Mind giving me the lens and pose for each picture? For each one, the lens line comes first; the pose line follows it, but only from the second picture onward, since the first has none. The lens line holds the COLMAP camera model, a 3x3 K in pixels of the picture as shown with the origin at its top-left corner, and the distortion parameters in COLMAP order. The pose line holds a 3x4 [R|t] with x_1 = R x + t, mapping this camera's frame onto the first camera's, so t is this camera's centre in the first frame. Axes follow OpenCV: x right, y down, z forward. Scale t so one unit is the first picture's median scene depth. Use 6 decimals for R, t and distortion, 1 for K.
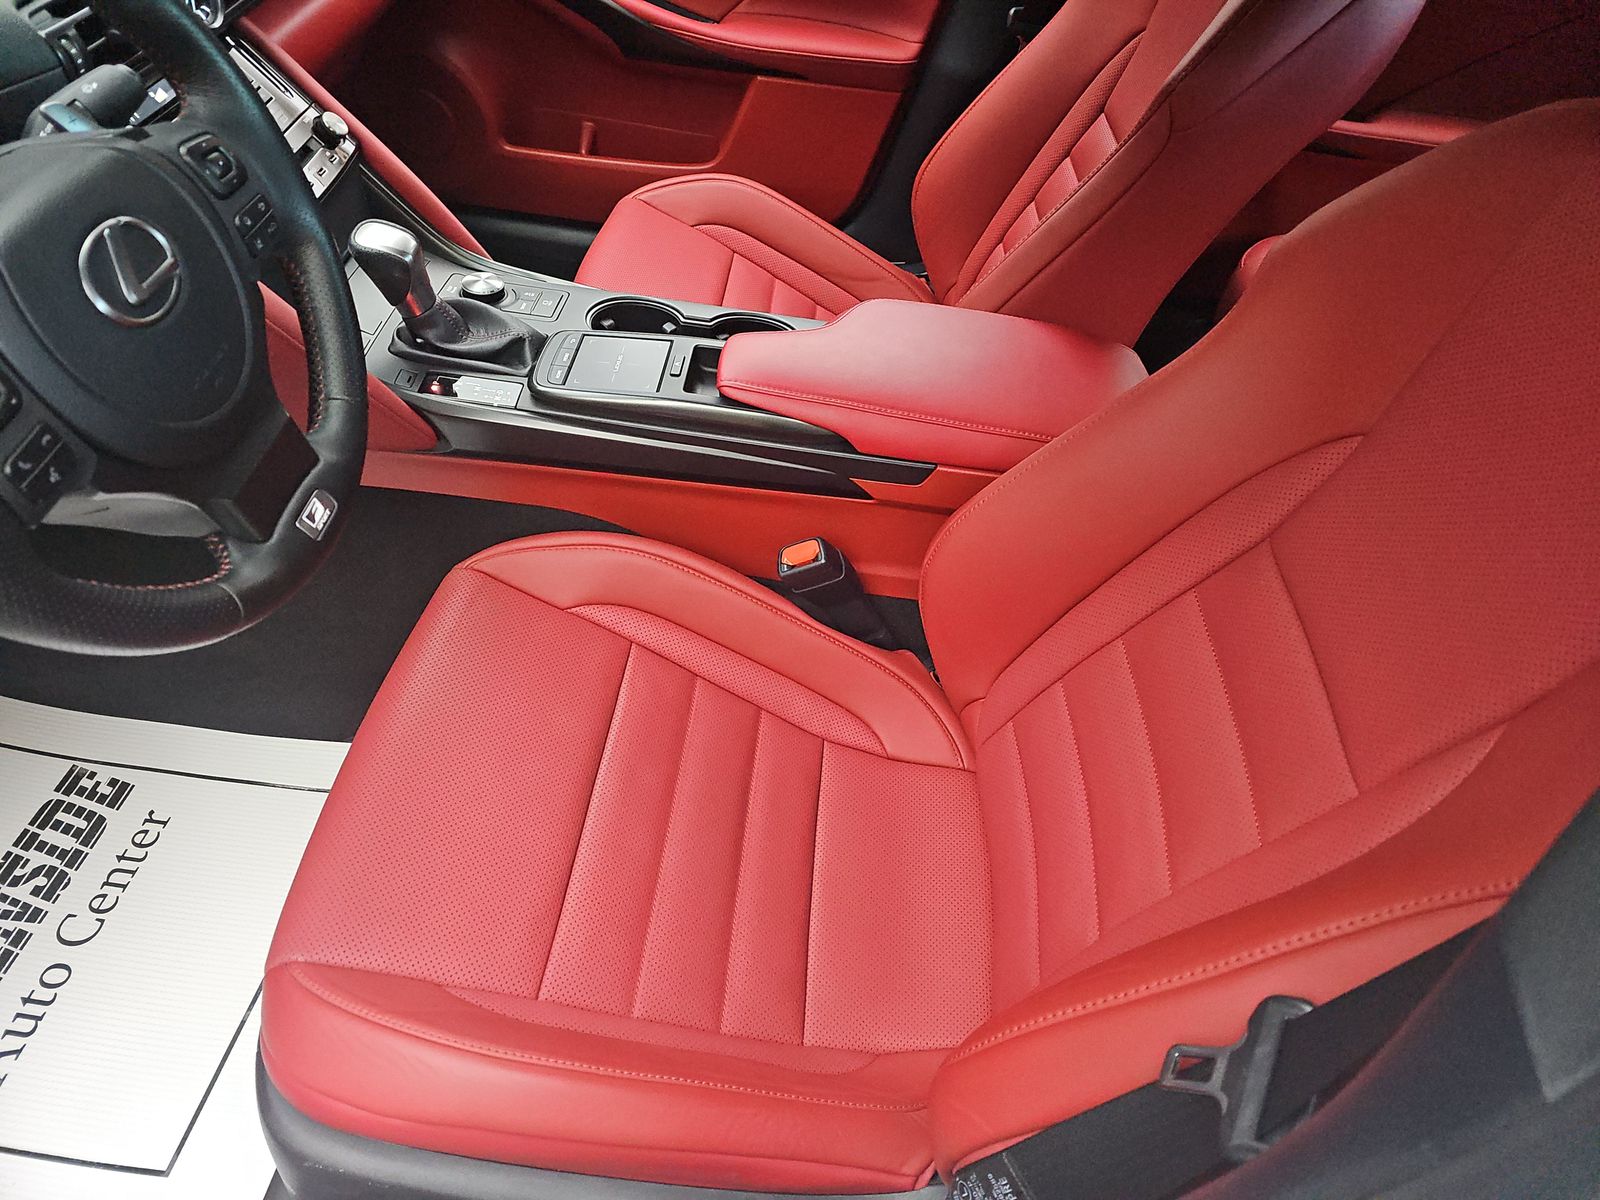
lens RADIAL K [[1050.5, 0, 800.0], [0, 1050.5, 600.0], [0, 0, 1]] dist [-0.000916, -0.001723]
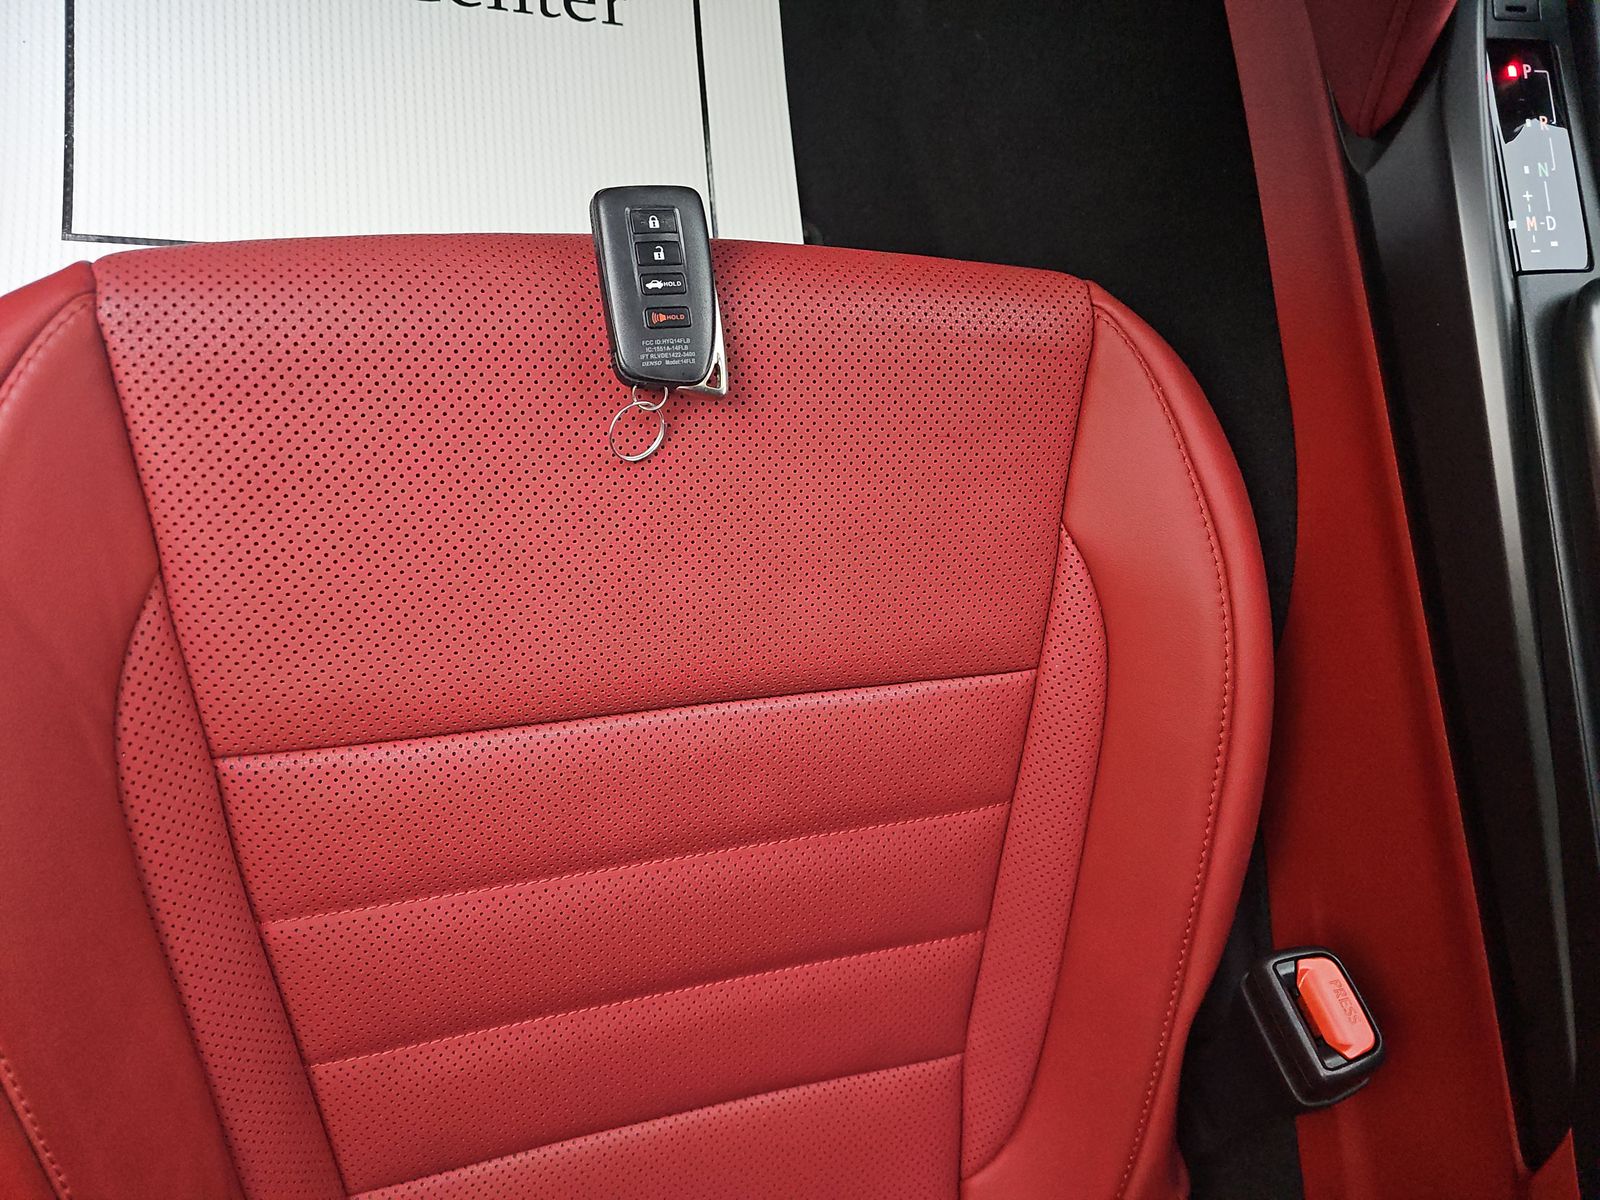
lens RADIAL K [[1050.5, 0, 800.0], [0, 1050.5, 600.0], [0, 0, 1]] dist [-0.000916, -0.001723]
pose [[0.206764, 0.966463, -0.152311, -0.144299], [-0.874860, 0.252327, 0.413462, -0.076034], [0.438028, 0.047762, 0.897692, 0.520705]]
